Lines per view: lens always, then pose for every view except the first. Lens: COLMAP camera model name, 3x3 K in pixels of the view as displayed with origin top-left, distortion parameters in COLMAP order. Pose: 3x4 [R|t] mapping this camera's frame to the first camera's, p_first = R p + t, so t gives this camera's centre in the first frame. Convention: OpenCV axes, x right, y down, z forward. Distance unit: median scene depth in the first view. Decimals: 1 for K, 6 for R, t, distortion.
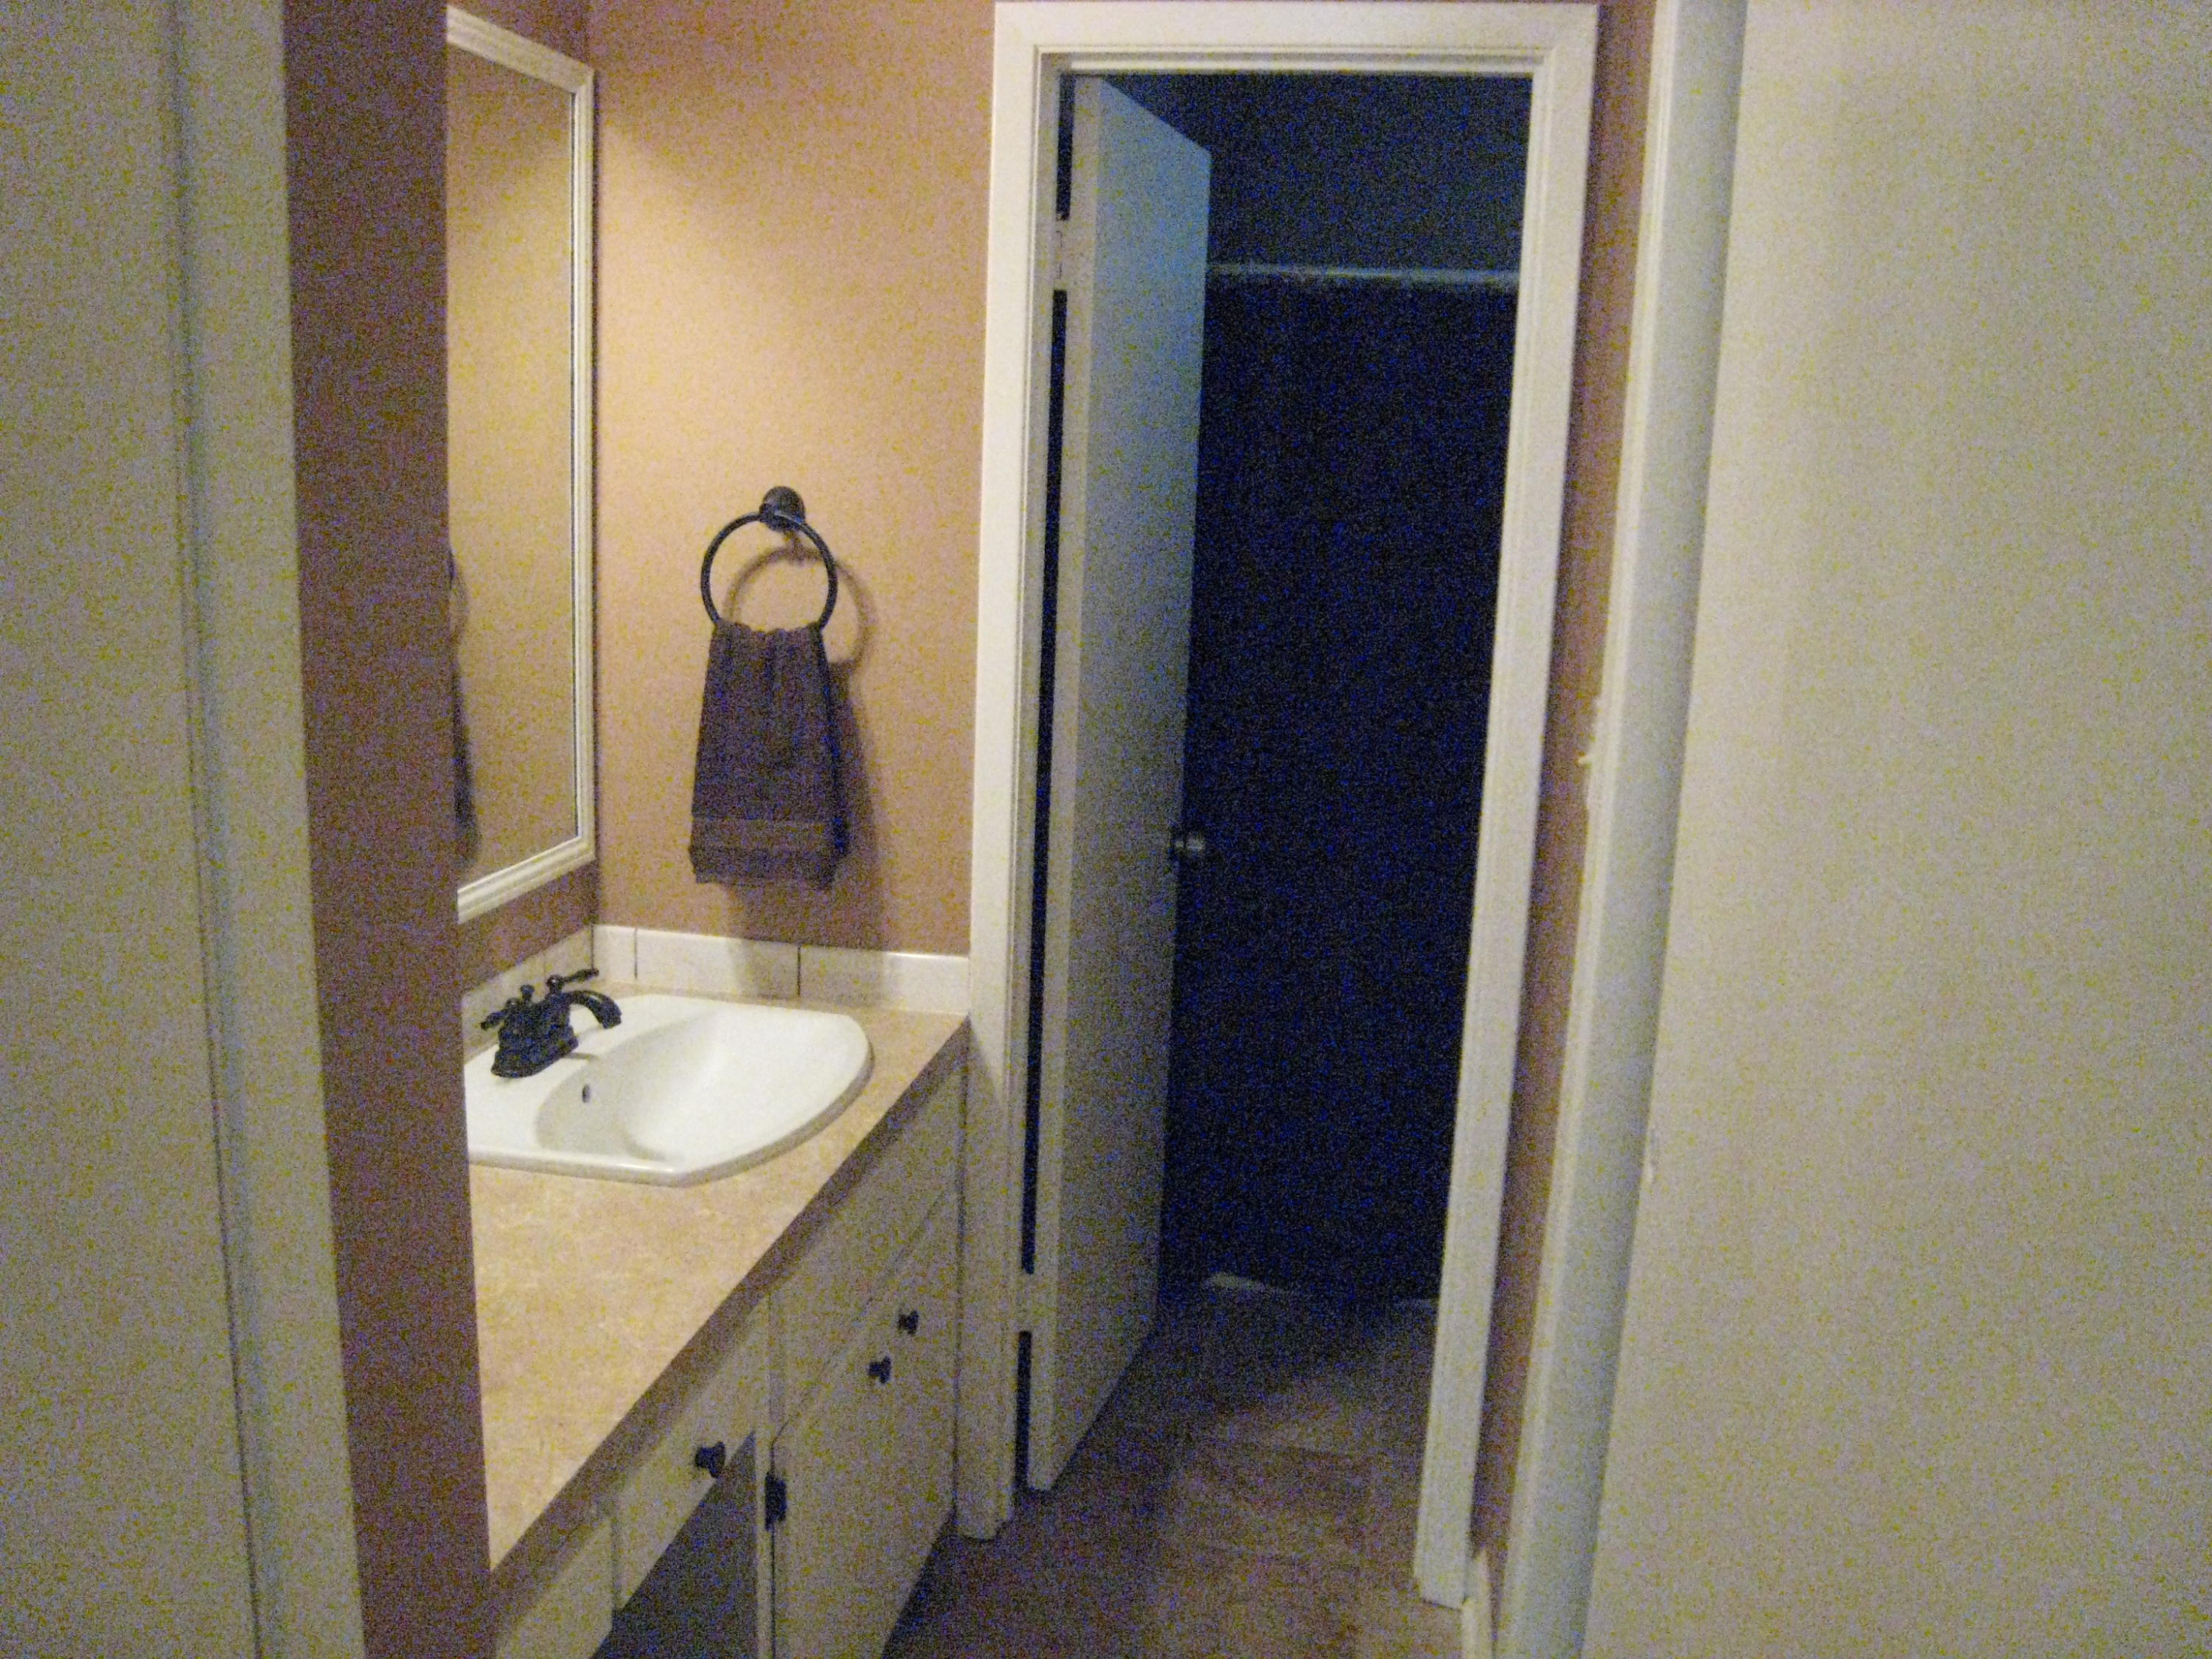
lens RADIAL K [[1839.4, 0, 1106.0], [0, 1839.4, 829.5], [0, 0, 1]] dist [-0.150510, 0.111969]
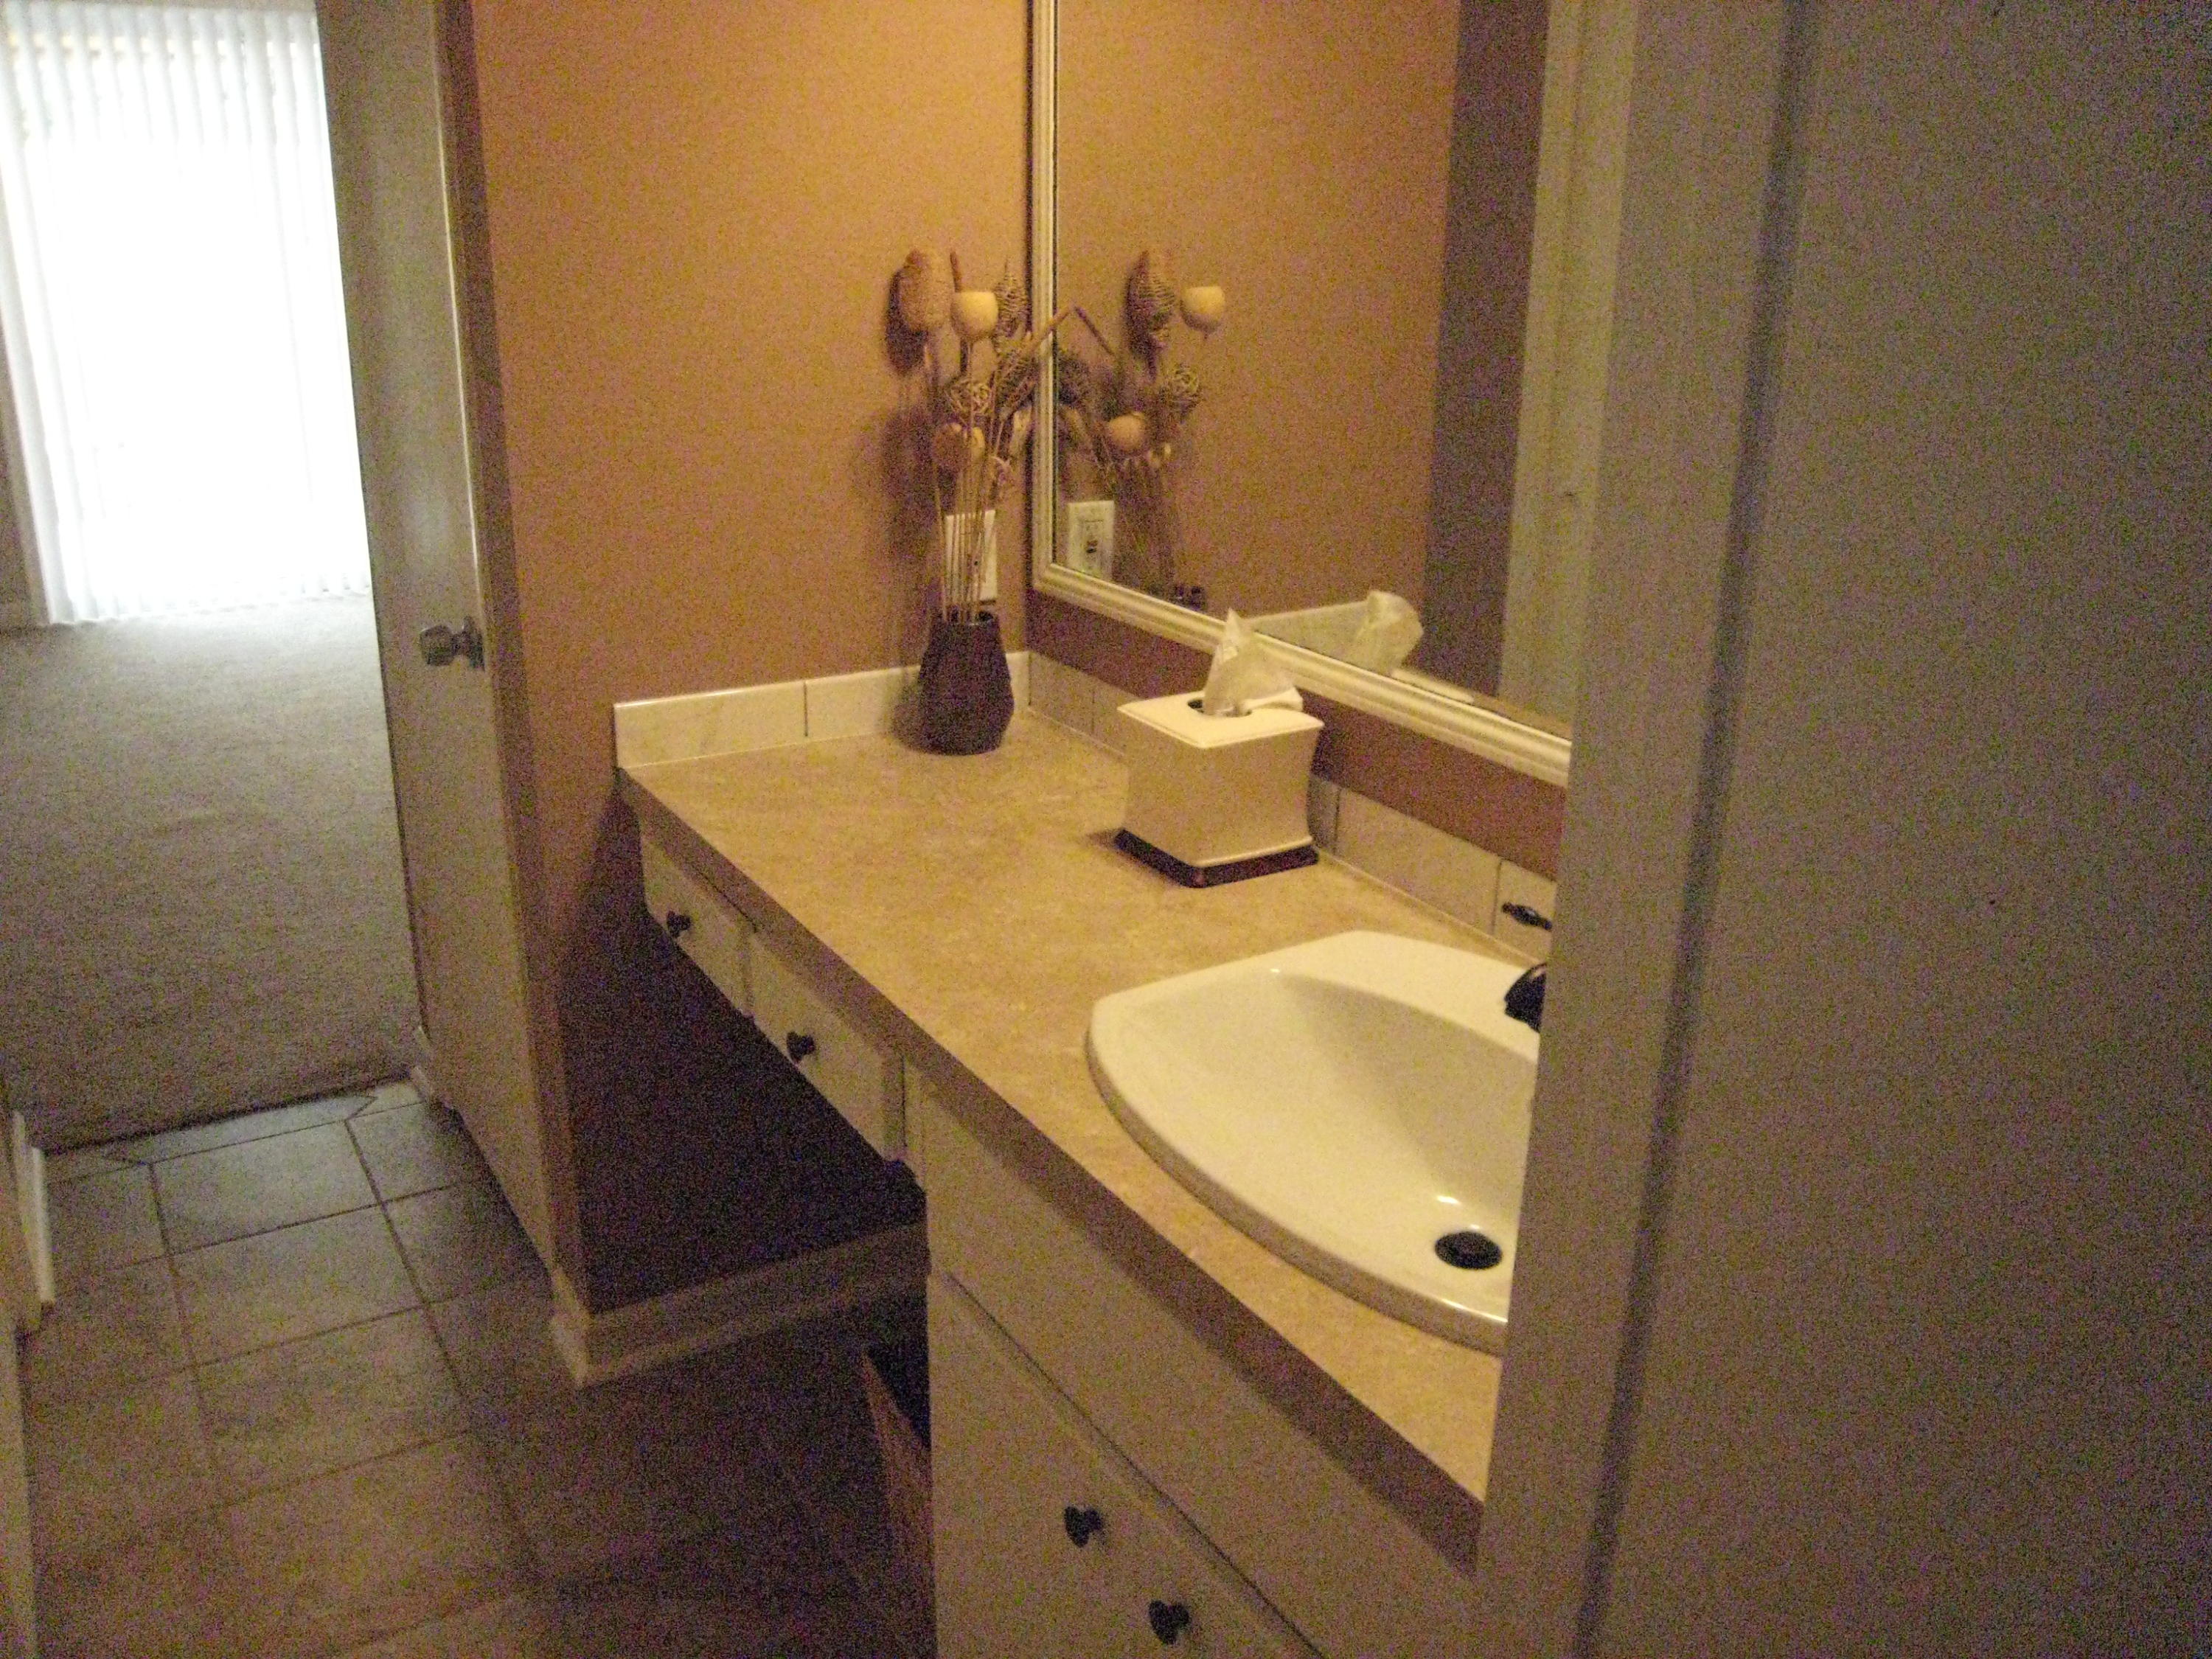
lens RADIAL K [[1839.4, 0, 1106.0], [0, 1839.4, 829.5], [0, 0, 1]] dist [-0.150510, 0.111969]
pose [[-0.753860, 0.177404, -0.632631, 0.266369], [-0.167584, 0.879095, 0.446216, -0.240872], [0.635303, 0.442403, -0.632984, 1.482226]]
